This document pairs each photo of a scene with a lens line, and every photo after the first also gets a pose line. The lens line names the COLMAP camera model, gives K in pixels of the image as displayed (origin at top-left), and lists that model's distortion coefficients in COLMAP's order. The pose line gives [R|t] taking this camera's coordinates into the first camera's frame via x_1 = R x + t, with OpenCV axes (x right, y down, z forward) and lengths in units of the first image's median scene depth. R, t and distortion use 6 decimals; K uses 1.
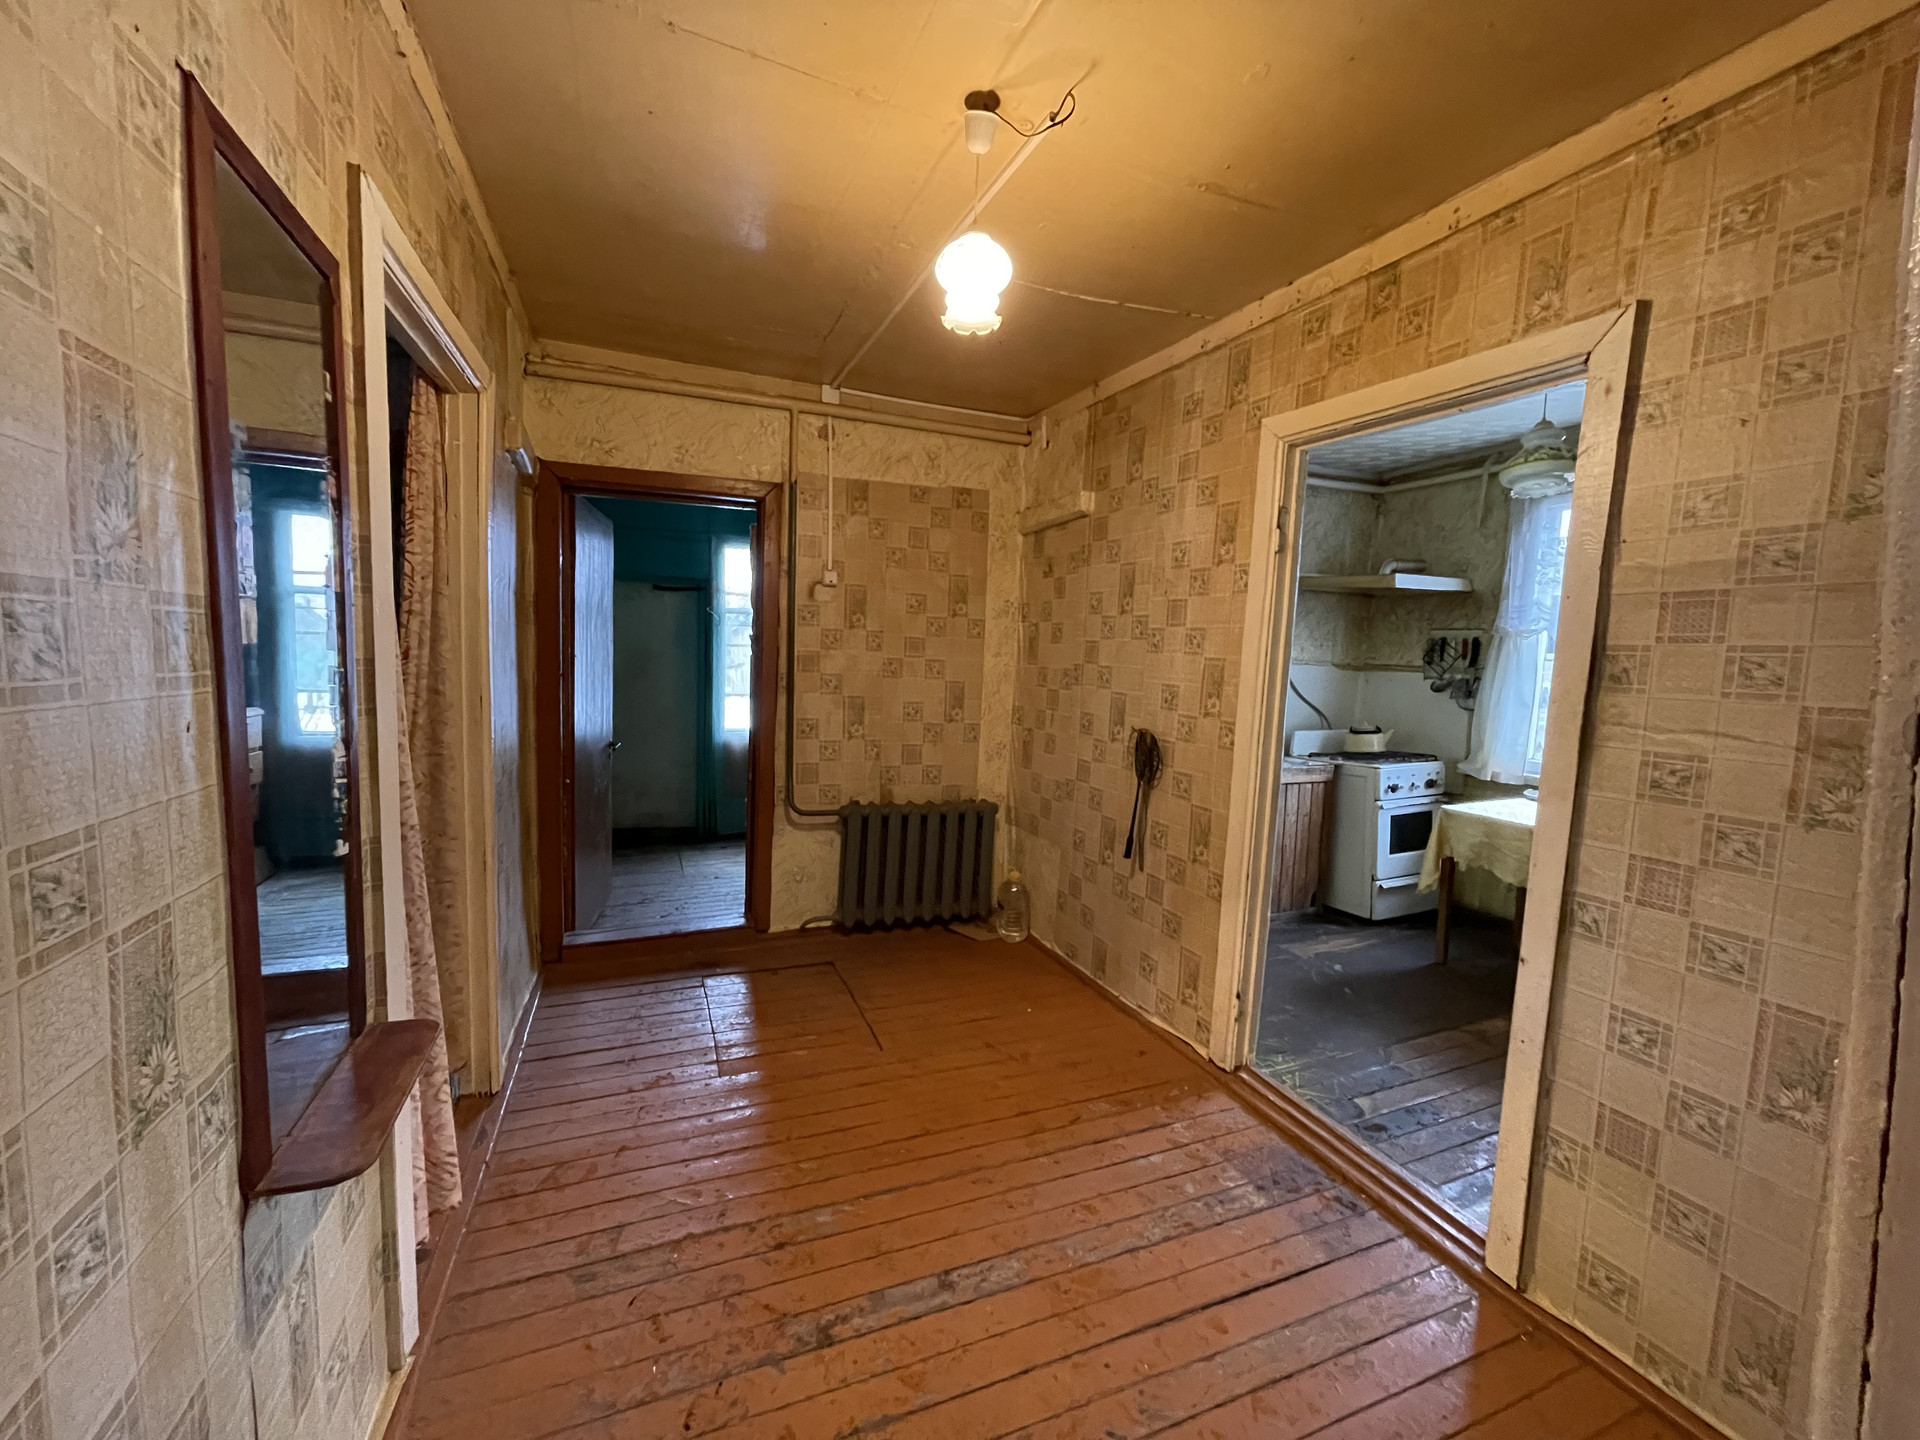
lens RADIAL K [[773.4, 0, 957.7], [0, 773.4, 718.9], [0, 0, 1]] dist [-0.003020, 0.000242]
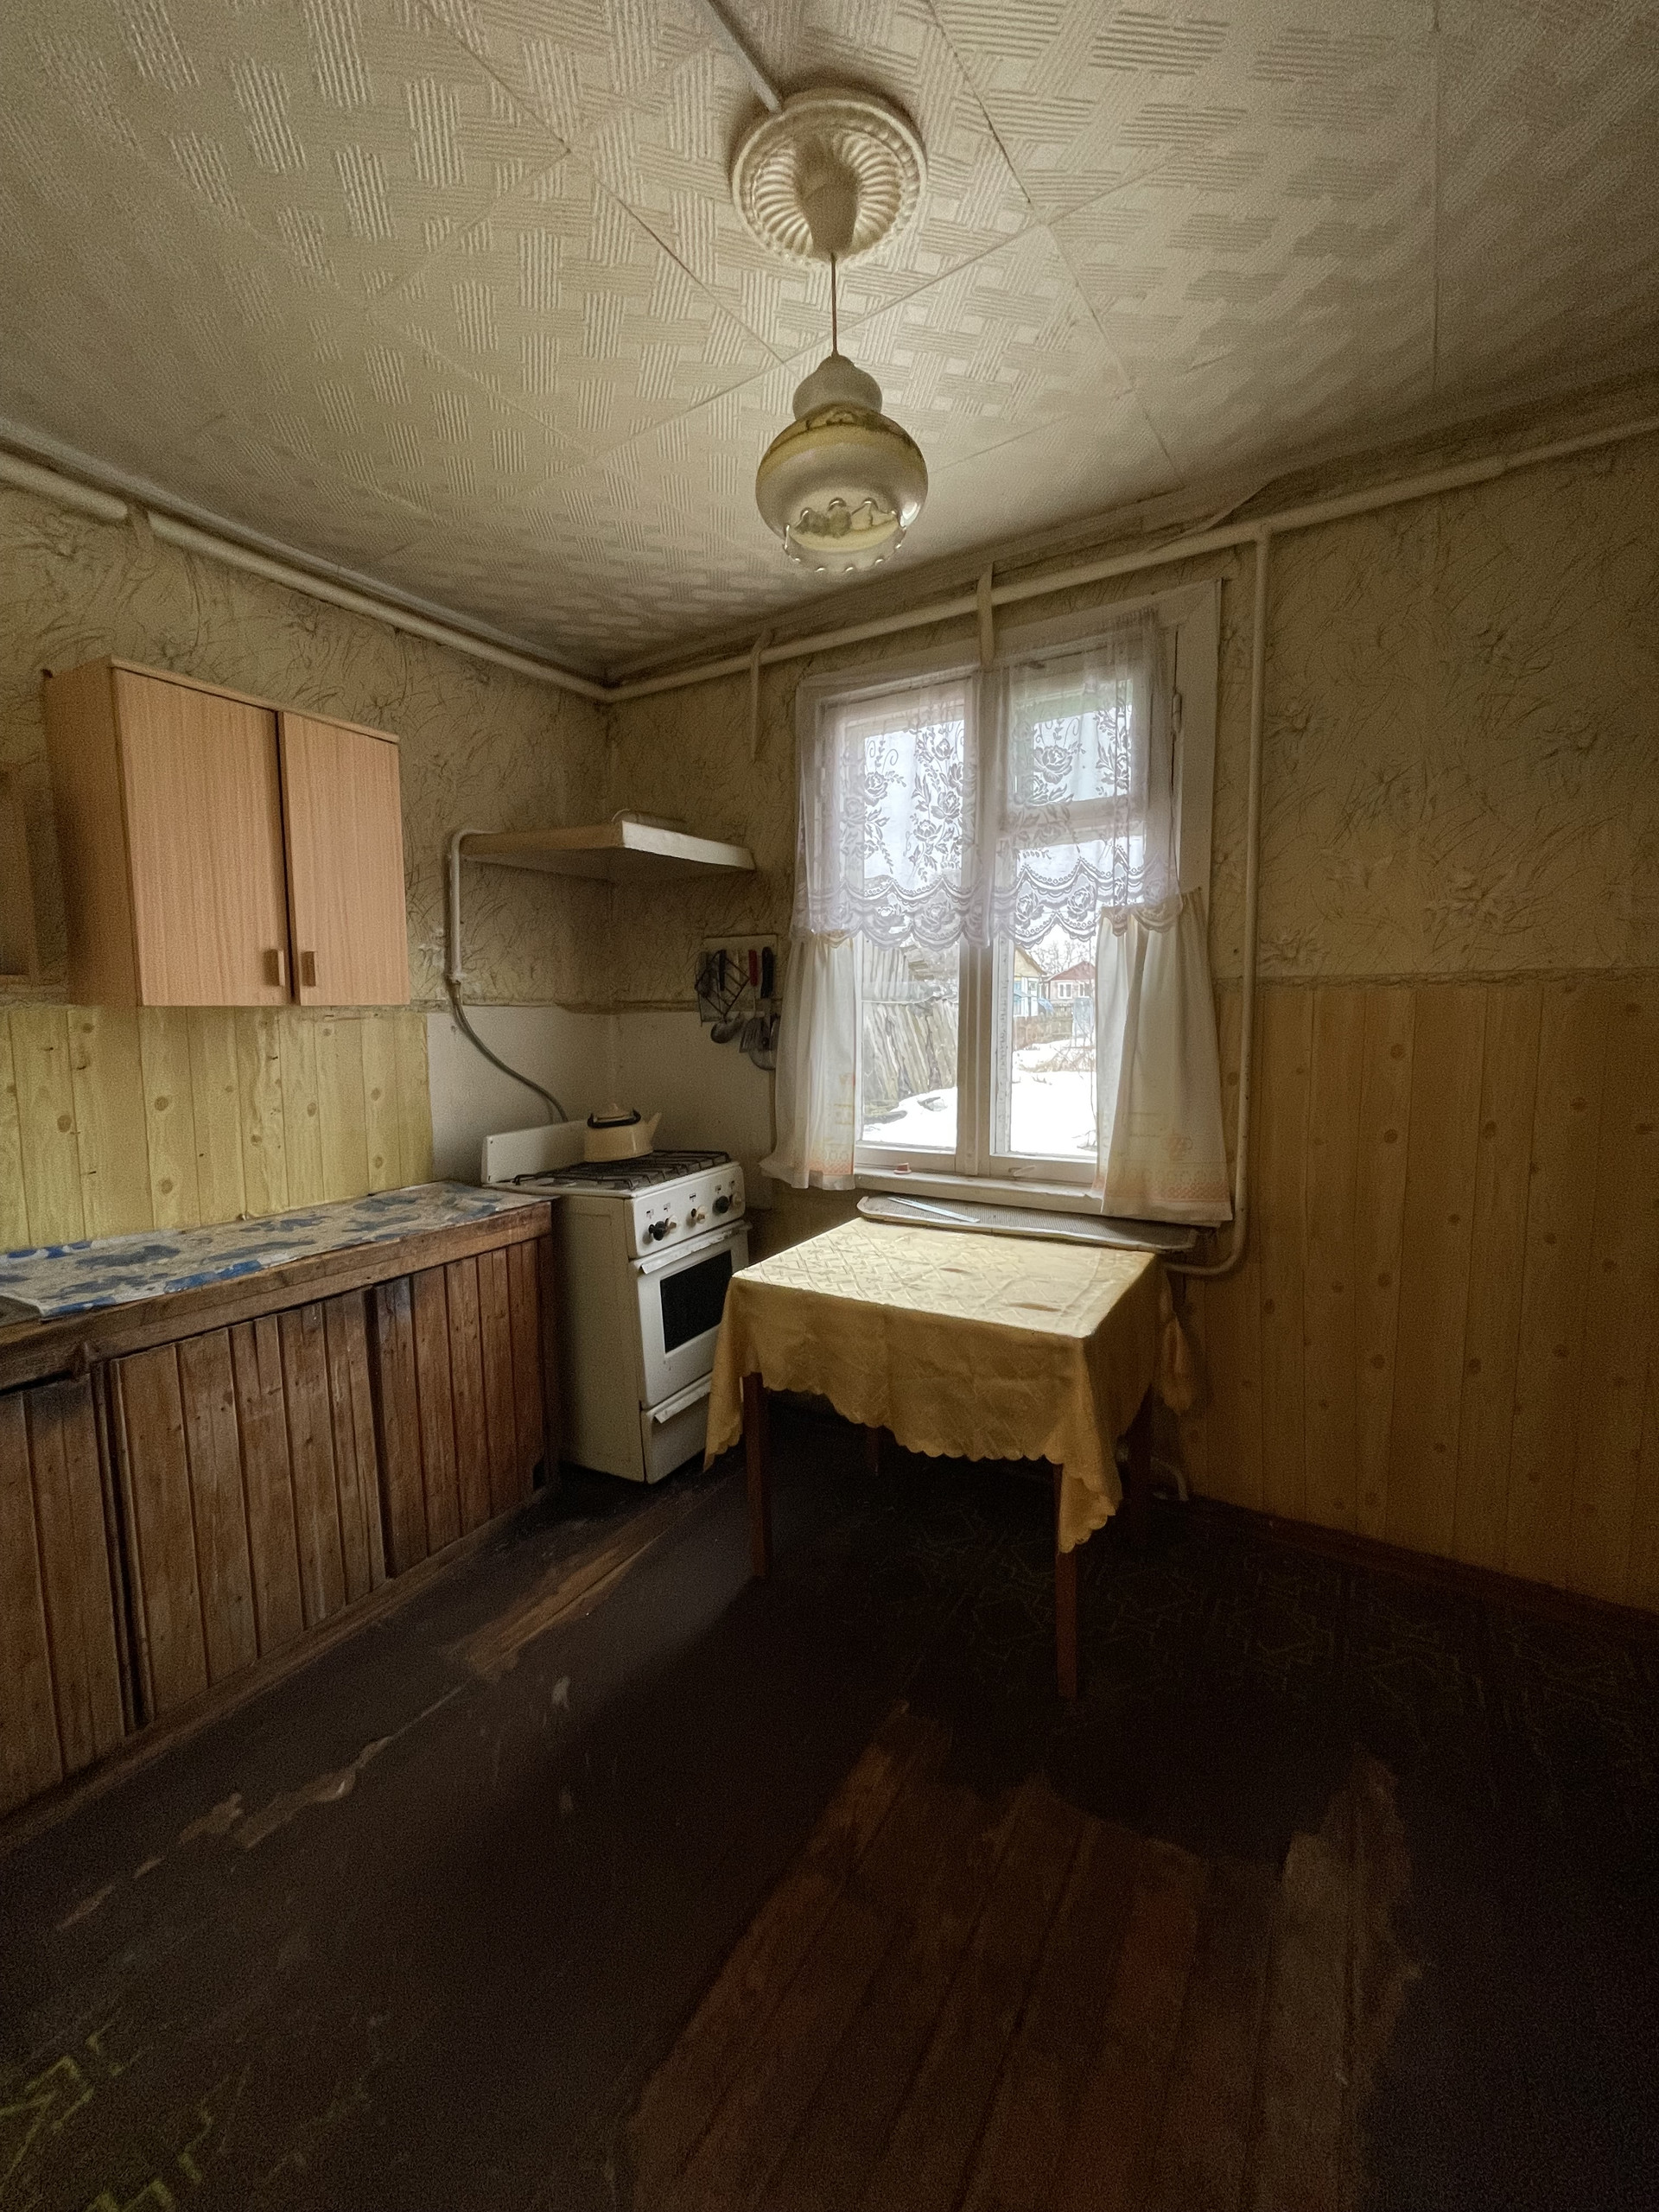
lens RADIAL K [[891.0, 0, 829.2], [0, 891.0, 1102.3], [0, 0, 1]] dist [-0.003020, 0.000242]
pose [[0.804298, -0.100894, 0.585598, 0.295028], [0.087175, 0.994852, 0.051673, -0.018073], [-0.587797, 0.009489, 0.808953, 0.416923]]
